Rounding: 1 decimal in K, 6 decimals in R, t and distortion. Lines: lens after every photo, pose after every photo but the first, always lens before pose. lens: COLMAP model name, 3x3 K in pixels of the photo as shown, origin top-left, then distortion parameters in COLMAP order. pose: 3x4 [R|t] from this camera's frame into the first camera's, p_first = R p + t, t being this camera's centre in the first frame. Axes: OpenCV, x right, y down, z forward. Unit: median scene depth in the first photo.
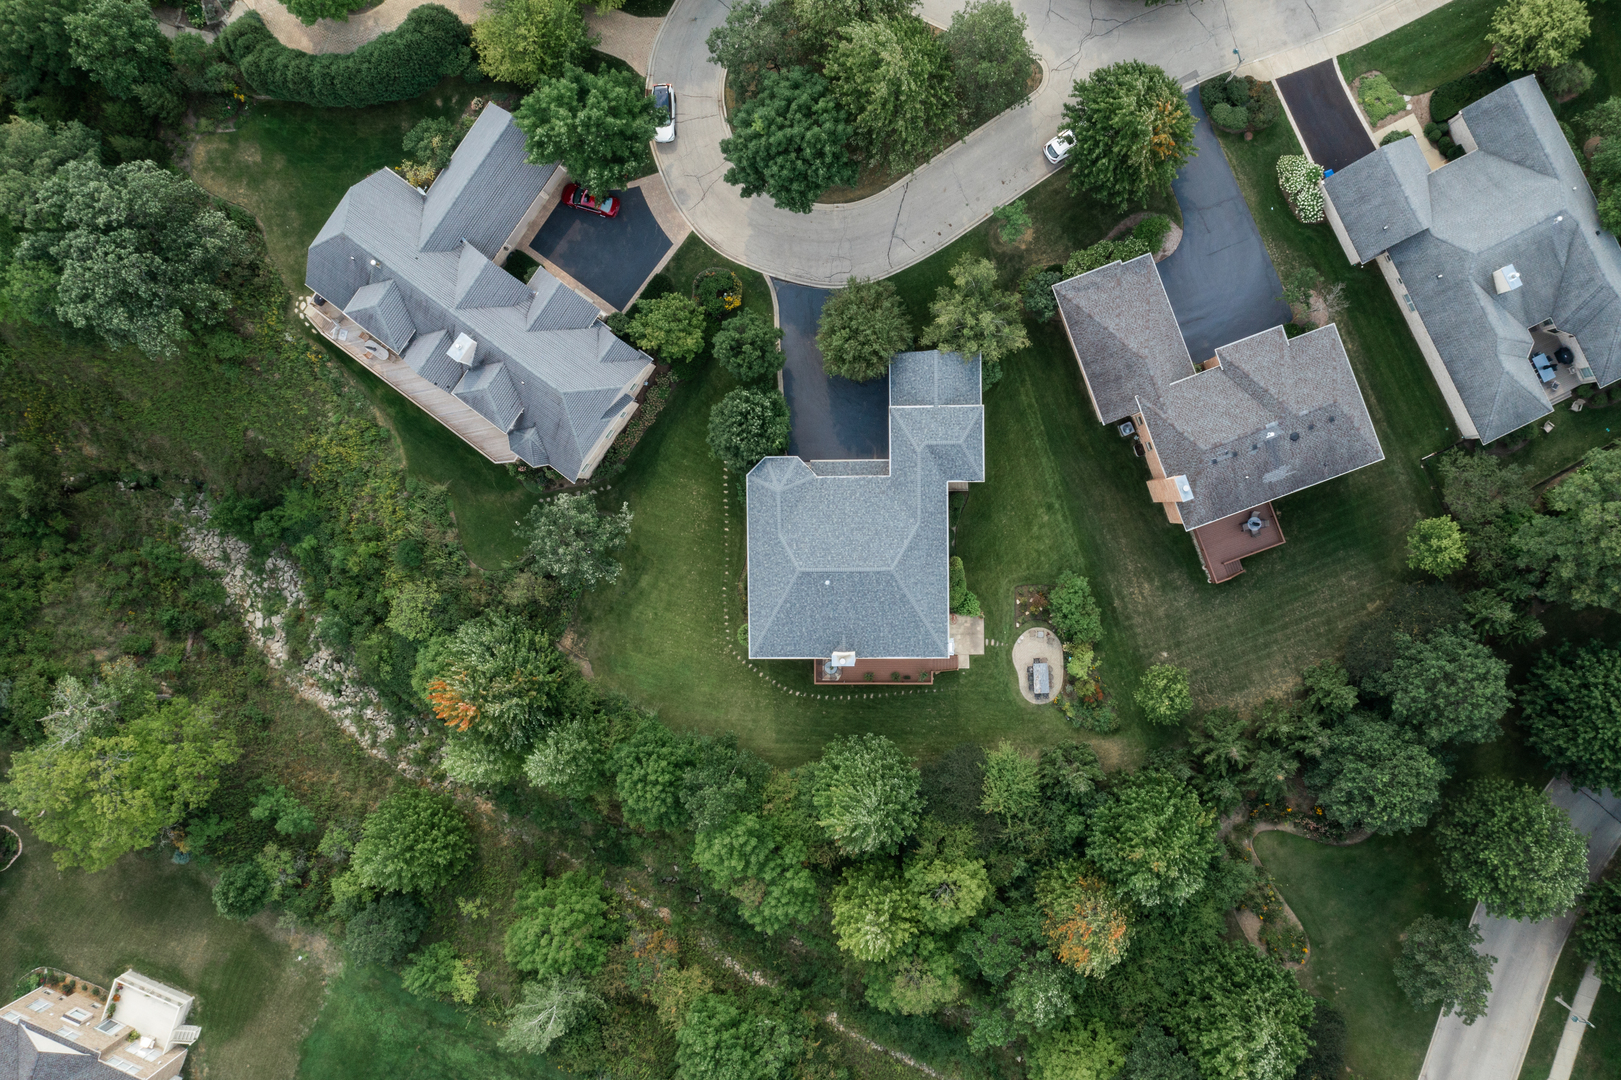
lens RADIAL K [[1294.1, 0, 809.9], [0, 1294.1, 540.0], [0, 0, 1]] dist [-0.009703, 0.003991]
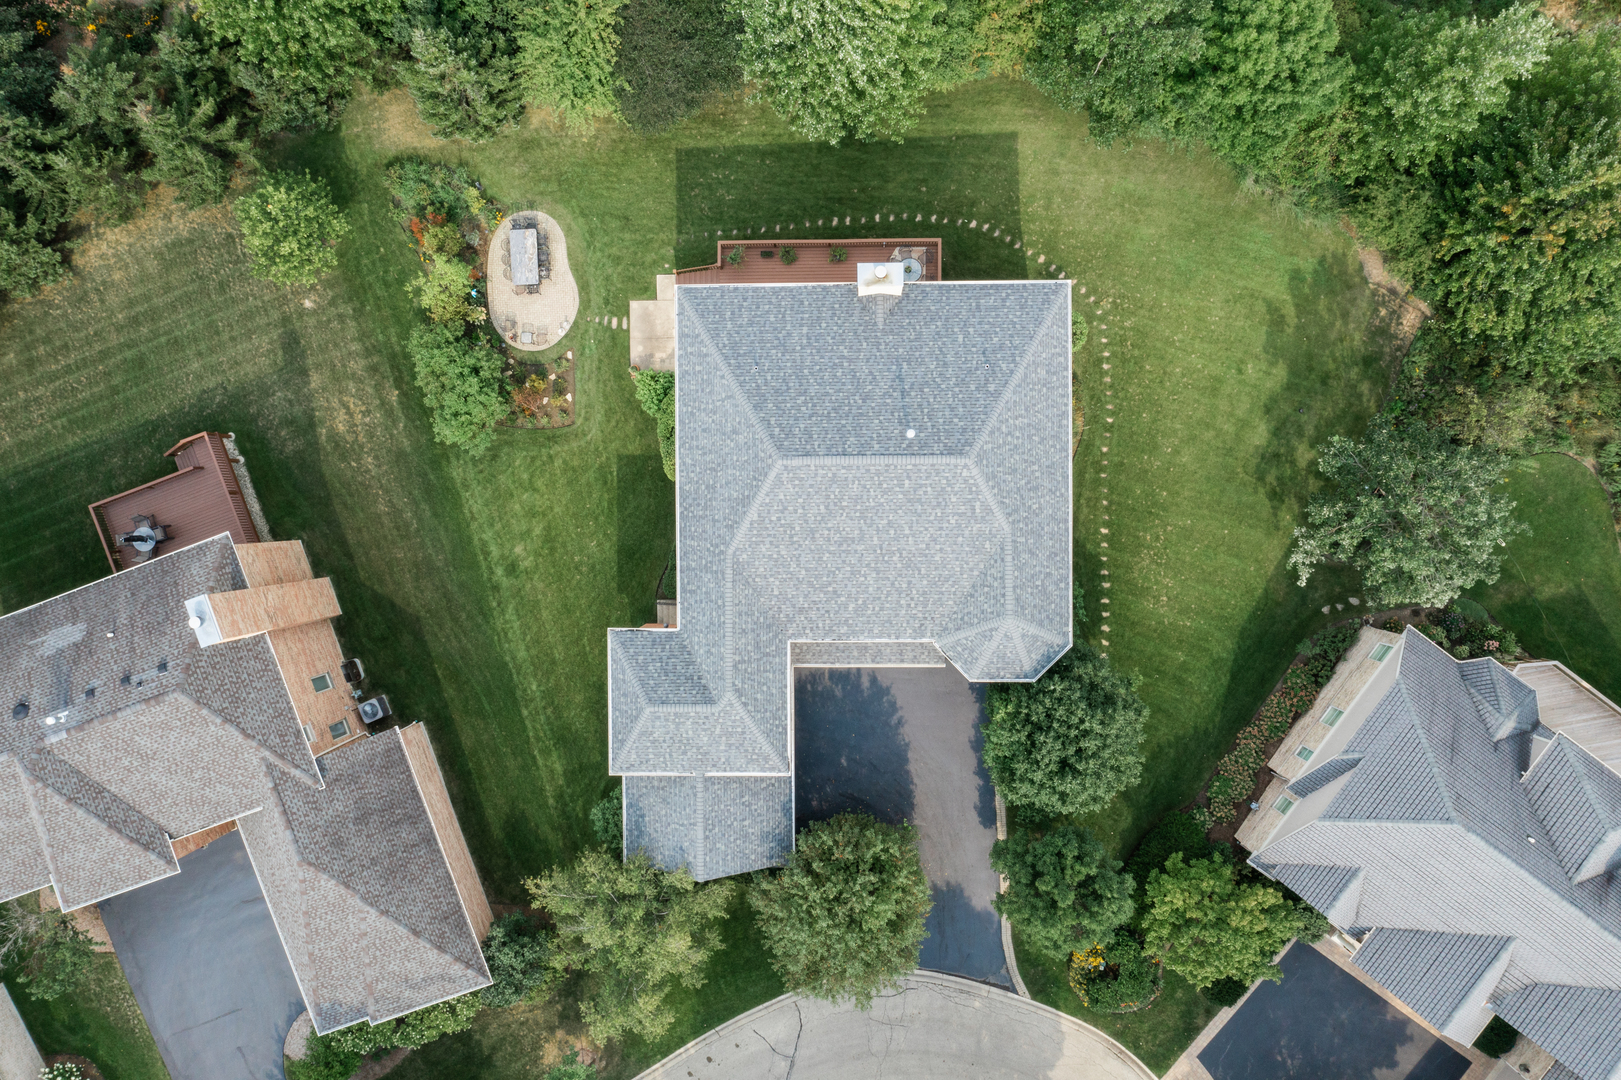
lens RADIAL K [[1294.1, 0, 811.8], [0, 1294.1, 540.0], [0, 0, 1]] dist [-0.009703, 0.003991]
pose [[-0.993626, -0.007684, 0.112469, -0.004536], [0.001314, -0.998396, -0.056602, 0.018676], [0.112723, -0.056093, 0.992042, 0.469474]]
